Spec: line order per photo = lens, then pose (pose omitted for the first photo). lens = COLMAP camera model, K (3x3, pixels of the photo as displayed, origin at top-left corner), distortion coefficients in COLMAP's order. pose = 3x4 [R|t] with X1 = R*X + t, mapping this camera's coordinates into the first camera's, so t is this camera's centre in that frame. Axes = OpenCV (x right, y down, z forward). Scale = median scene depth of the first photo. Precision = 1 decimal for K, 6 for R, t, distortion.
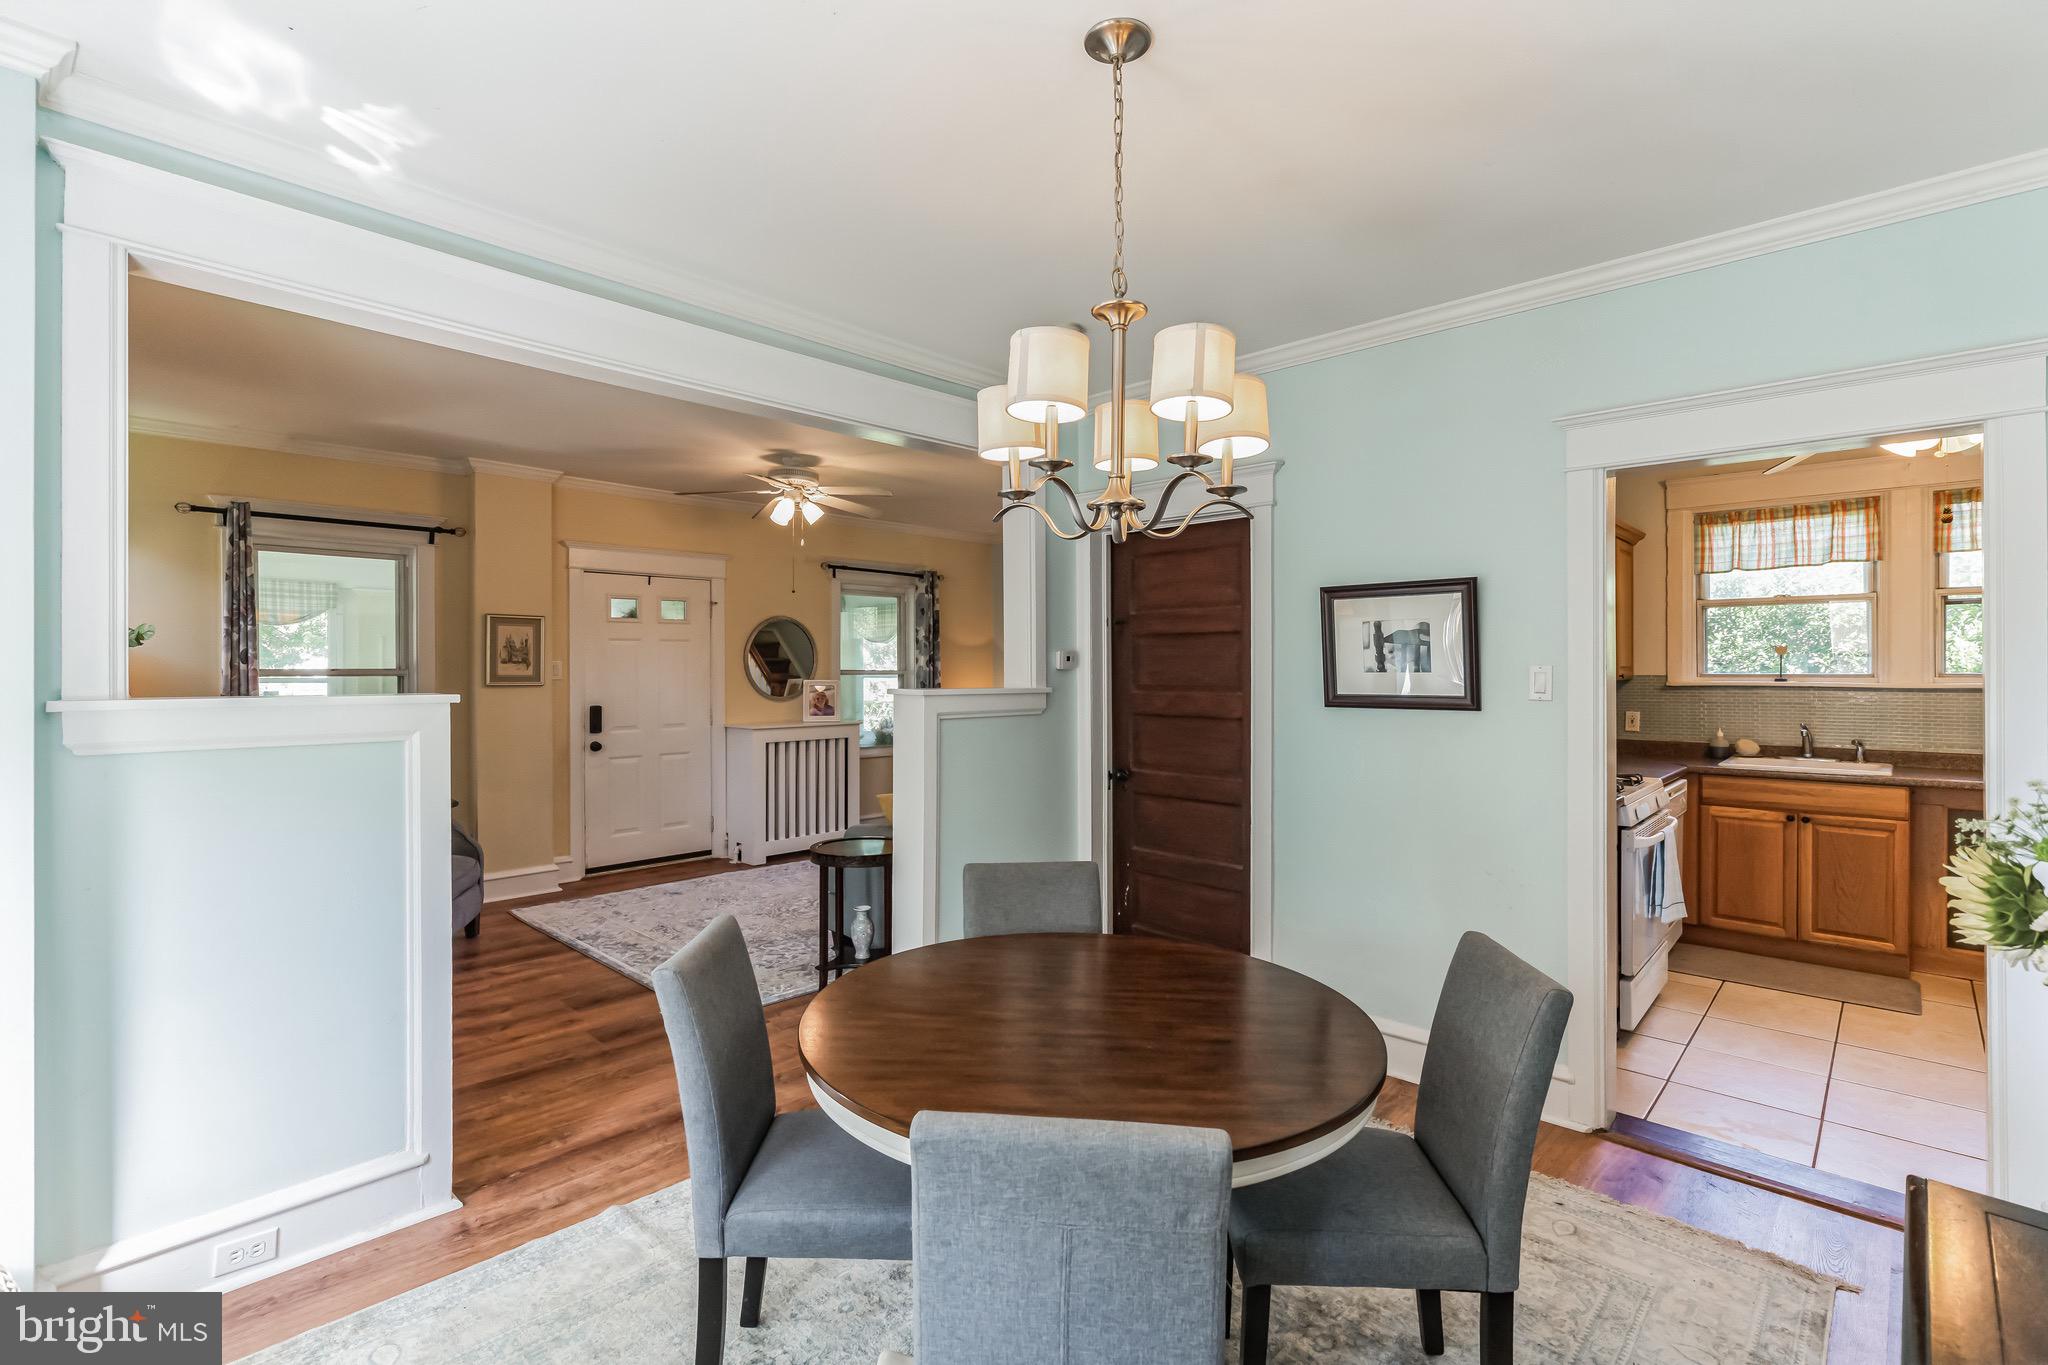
lens RADIAL K [[940.2, 0, 1020.9], [0, 940.2, 667.0], [0, 0, 1]] dist [-0.002260, 0.000142]
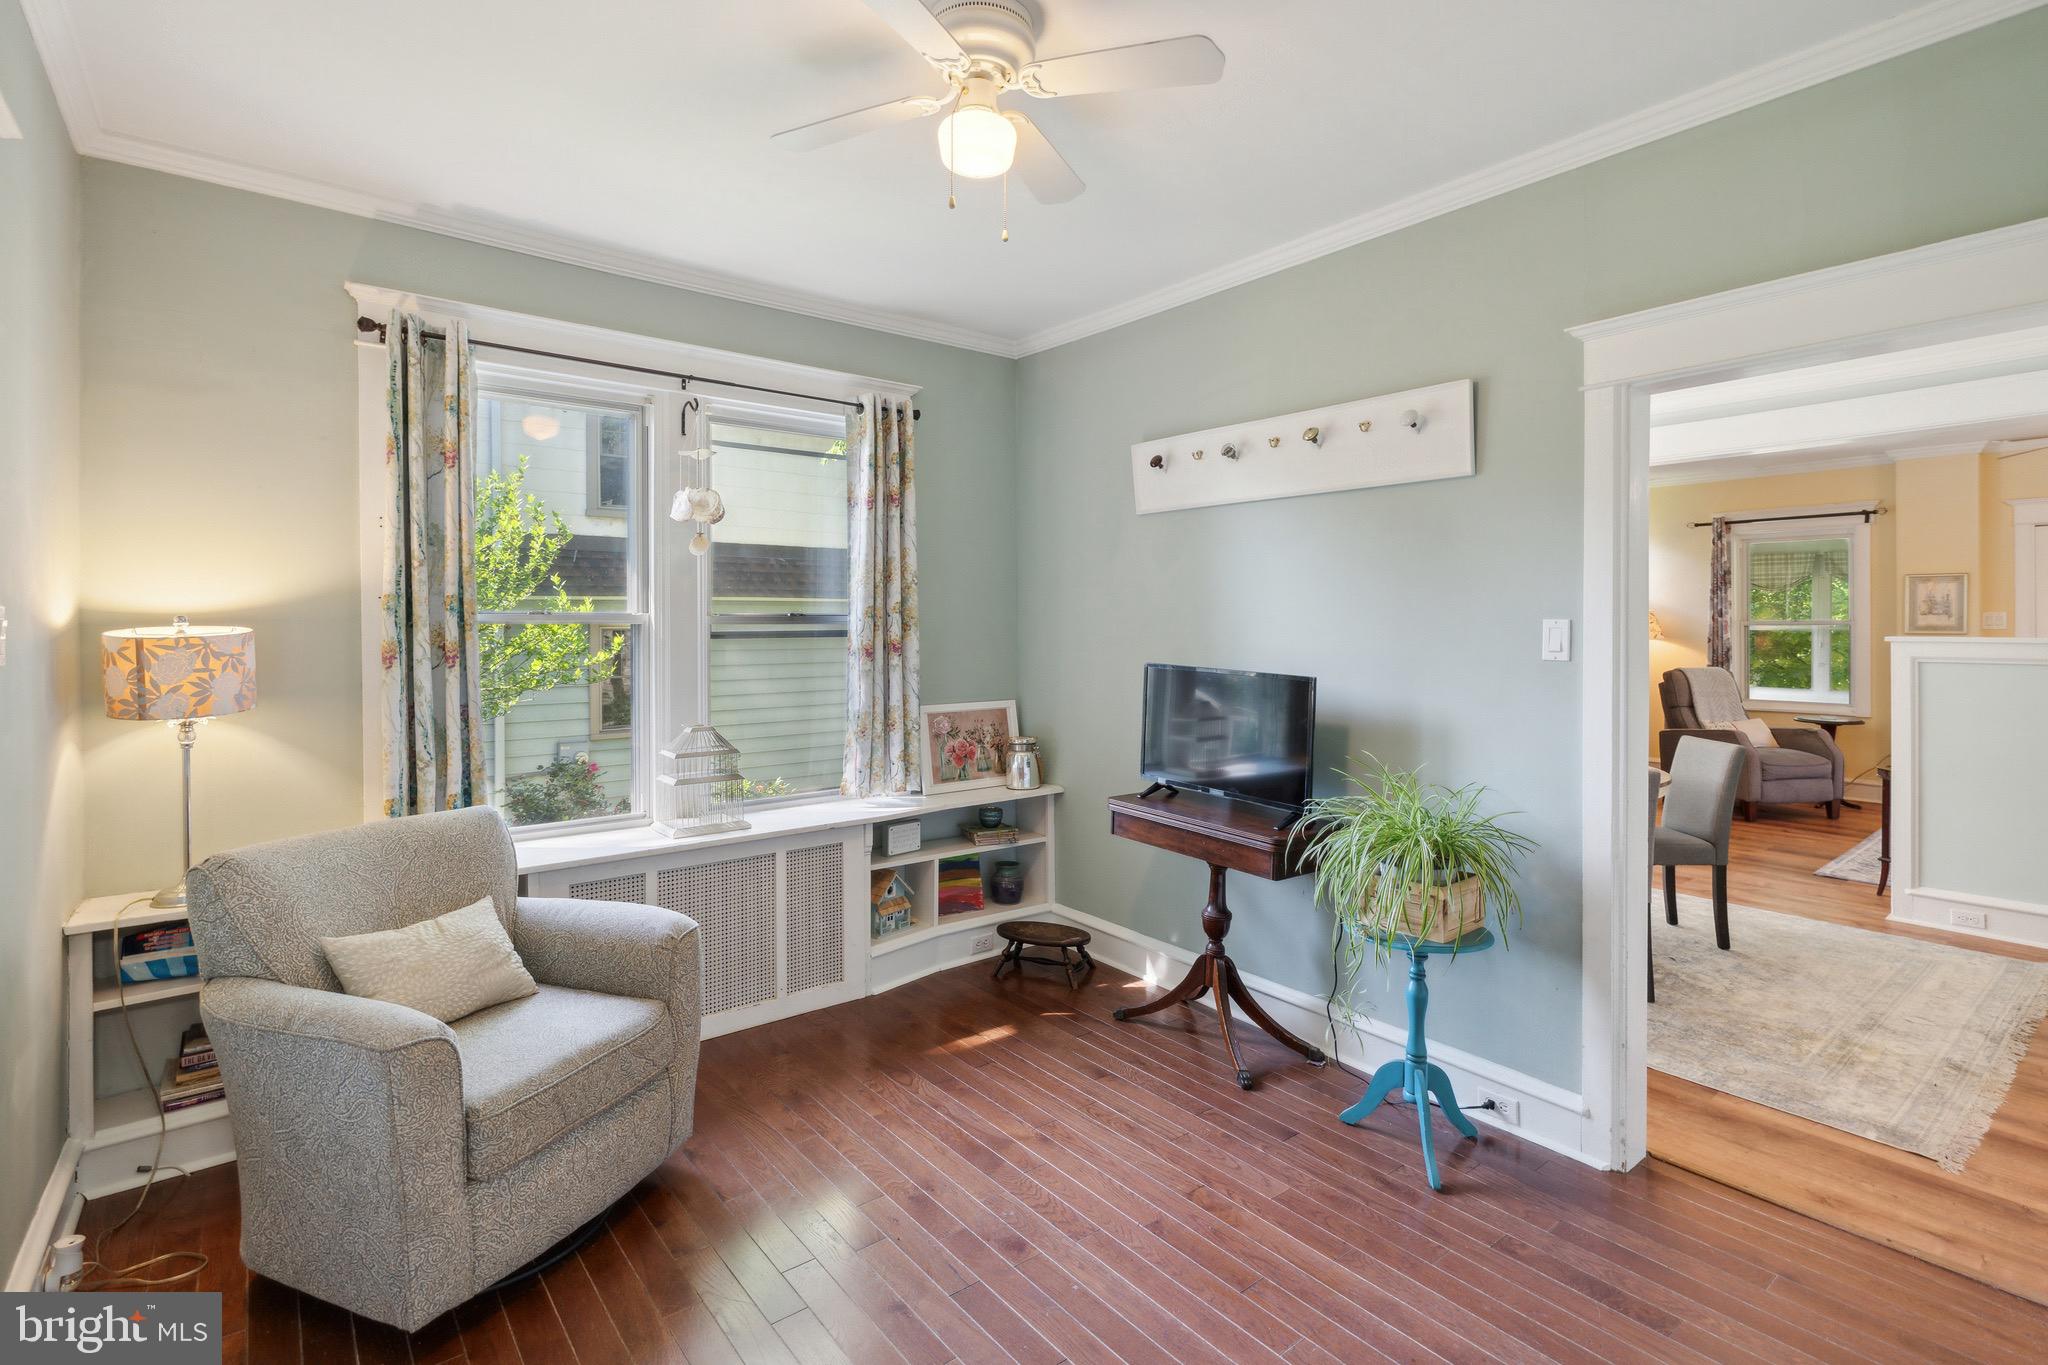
lens RADIAL K [[956.7, 0, 1025.5], [0, 956.7, 626.9], [0, 0, 1]] dist [-0.002801, -0.000651]
pose [[-0.137284, 0.004113, -0.990523, 0.830176], [0.006765, 0.999972, 0.003214, -0.000476], [0.990509, -0.006260, -0.137308, 0.036474]]
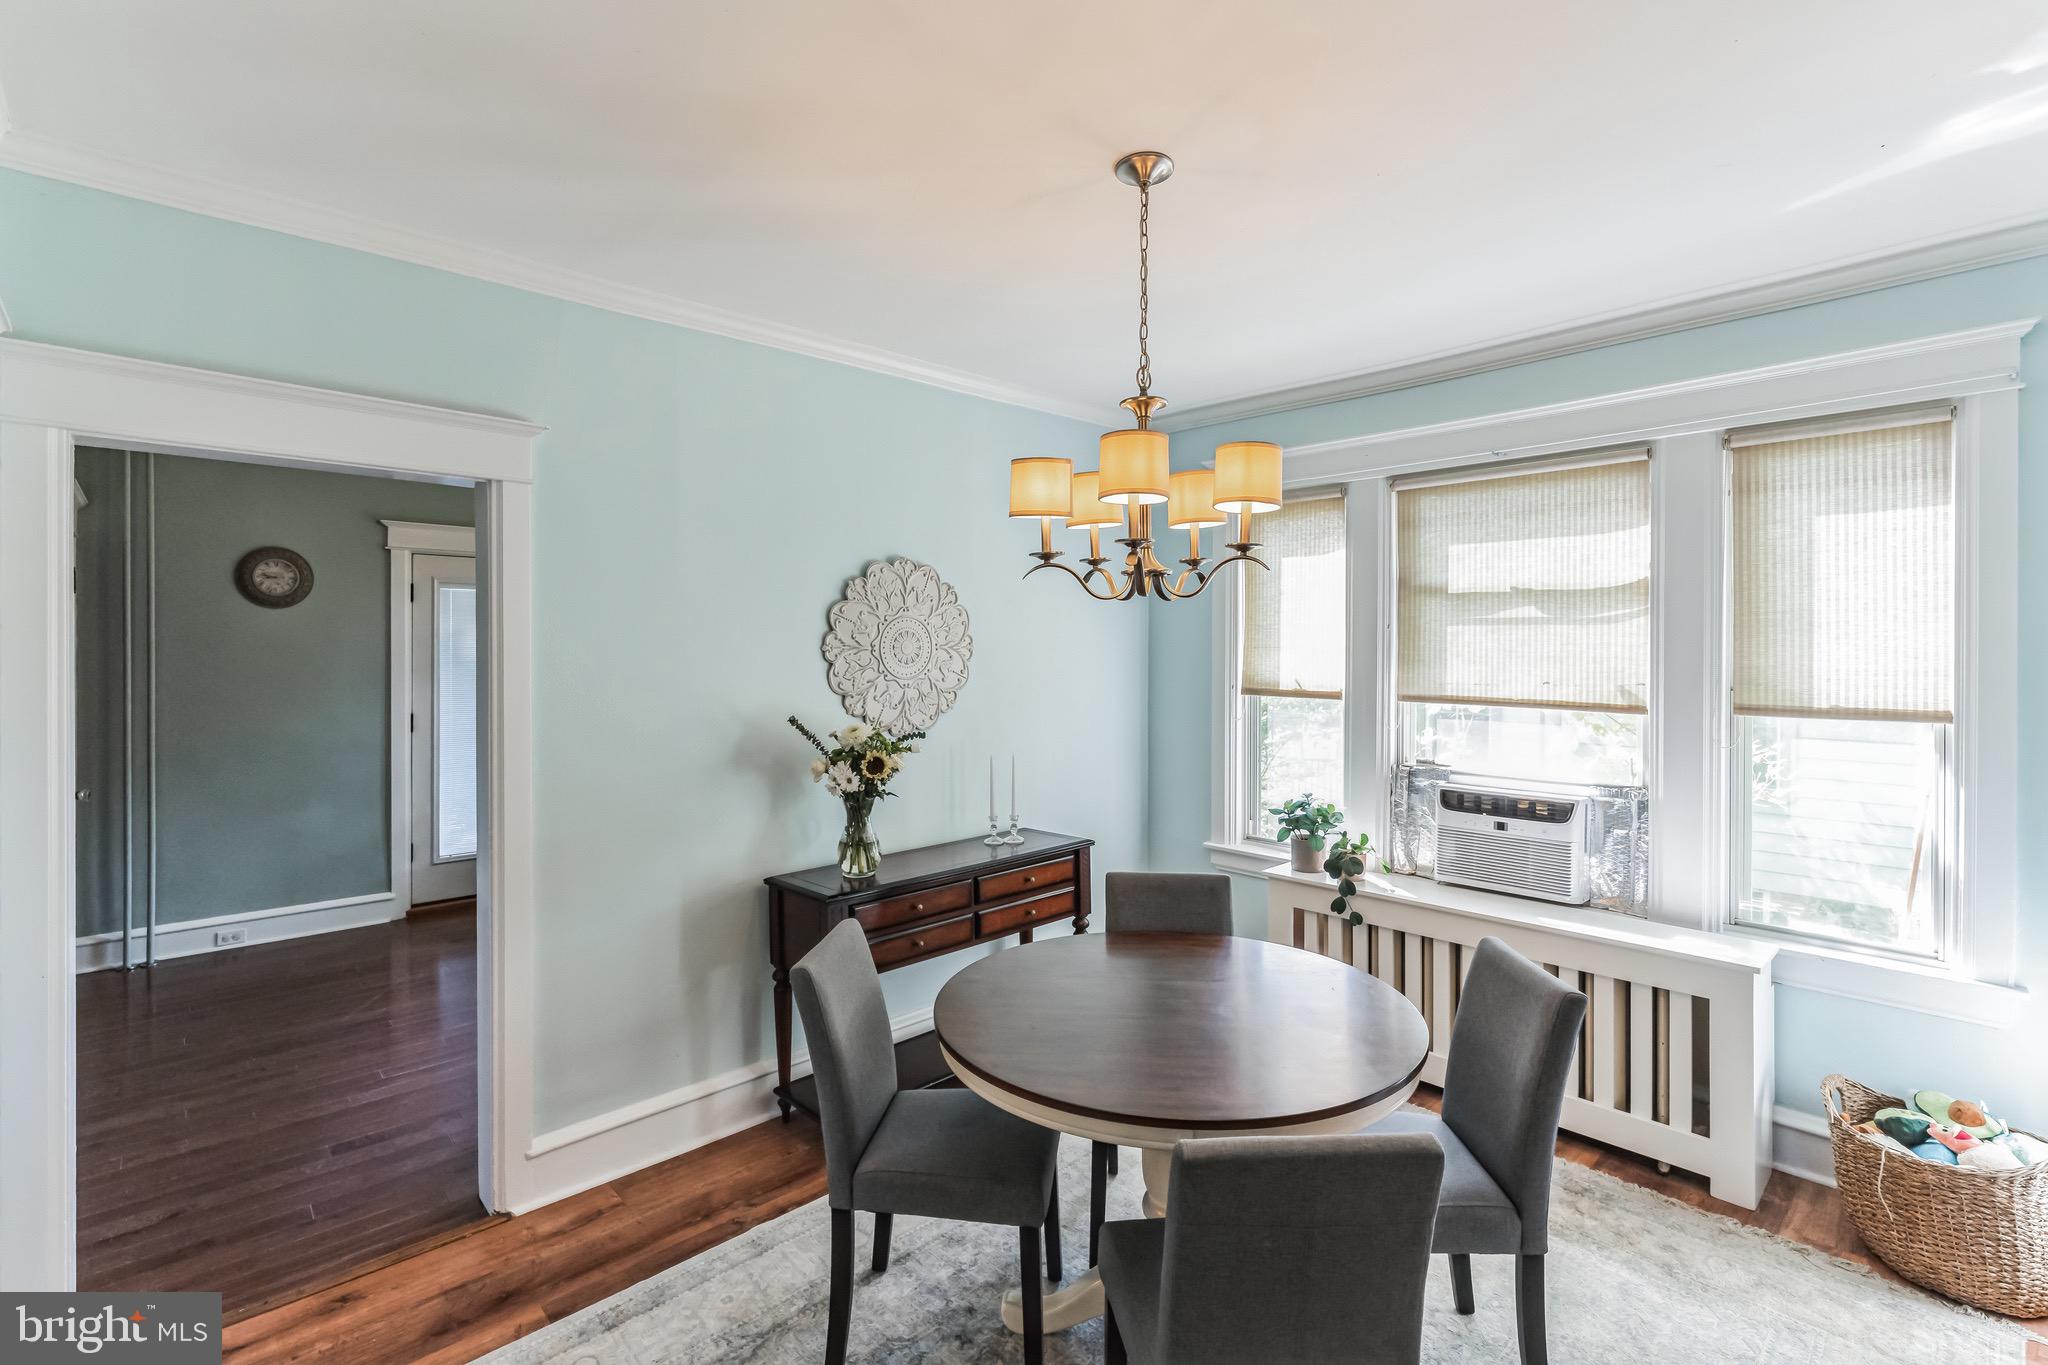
lens RADIAL K [[933.8, 0, 1016.1], [0, 933.8, 649.7], [0, 0, 1]] dist [-0.002598, -0.000026]
pose [[-0.998850, 0.000864, 0.047938, 0.067363], [0.000763, 0.999997, -0.002114, -0.025147], [-0.047940, -0.002075, -0.998848, 0.705567]]
